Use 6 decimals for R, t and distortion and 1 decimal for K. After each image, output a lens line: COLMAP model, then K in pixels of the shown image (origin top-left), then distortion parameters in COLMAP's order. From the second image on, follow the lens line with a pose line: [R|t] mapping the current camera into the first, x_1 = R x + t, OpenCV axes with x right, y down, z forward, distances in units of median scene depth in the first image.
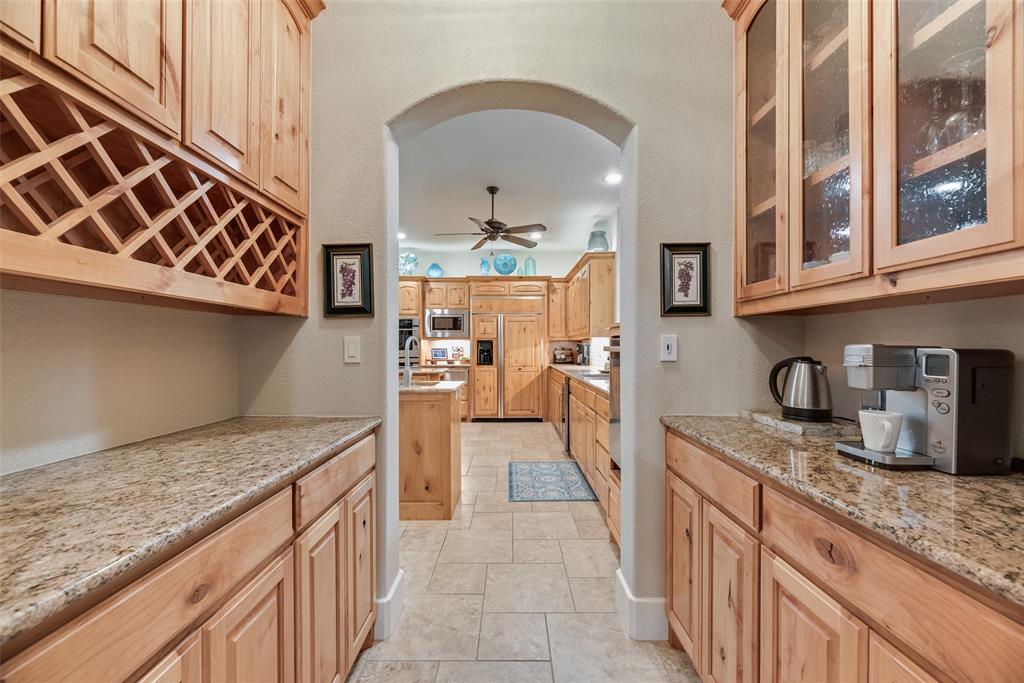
lens RADIAL K [[419.0, 0, 512.0], [0, 419.0, 341.5], [0, 0, 1]] dist [-0.001685, -0.000274]
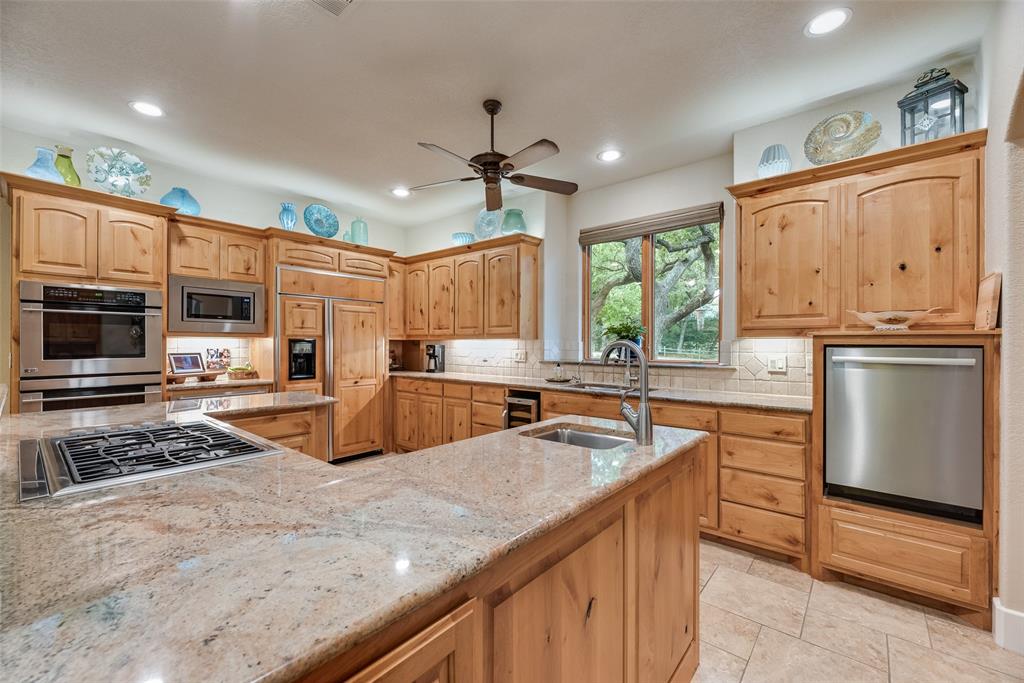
lens RADIAL K [[419.0, 0, 512.0], [0, 419.0, 341.5], [0, 0, 1]] dist [-0.001685, -0.000274]
pose [[0.639916, 0.008913, 0.768393, -0.334790], [-0.015031, 0.999887, 0.000920, -0.004344], [-0.768298, -0.012138, 0.639977, 0.372246]]
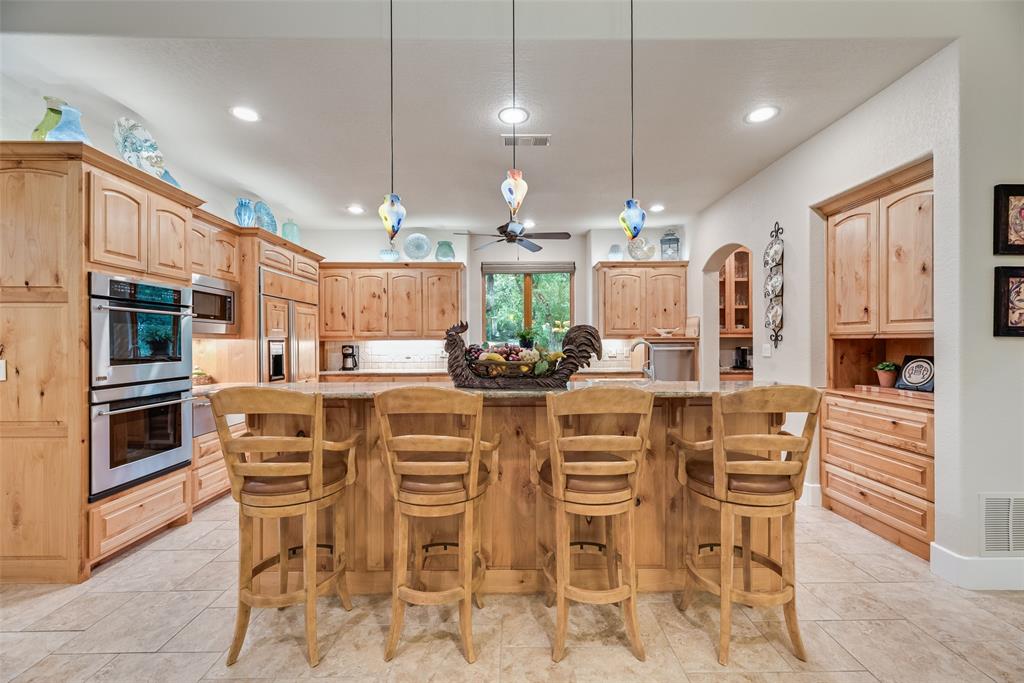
lens RADIAL K [[419.0, 0, 512.0], [0, 419.0, 341.5], [0, 0, 1]] dist [-0.001685, -0.000274]
pose [[-0.026480, 0.006766, 0.999626, -0.681148], [-0.008353, 0.999941, -0.006989, 0.000398], [-0.999614, -0.008535, -0.026422, 0.664688]]
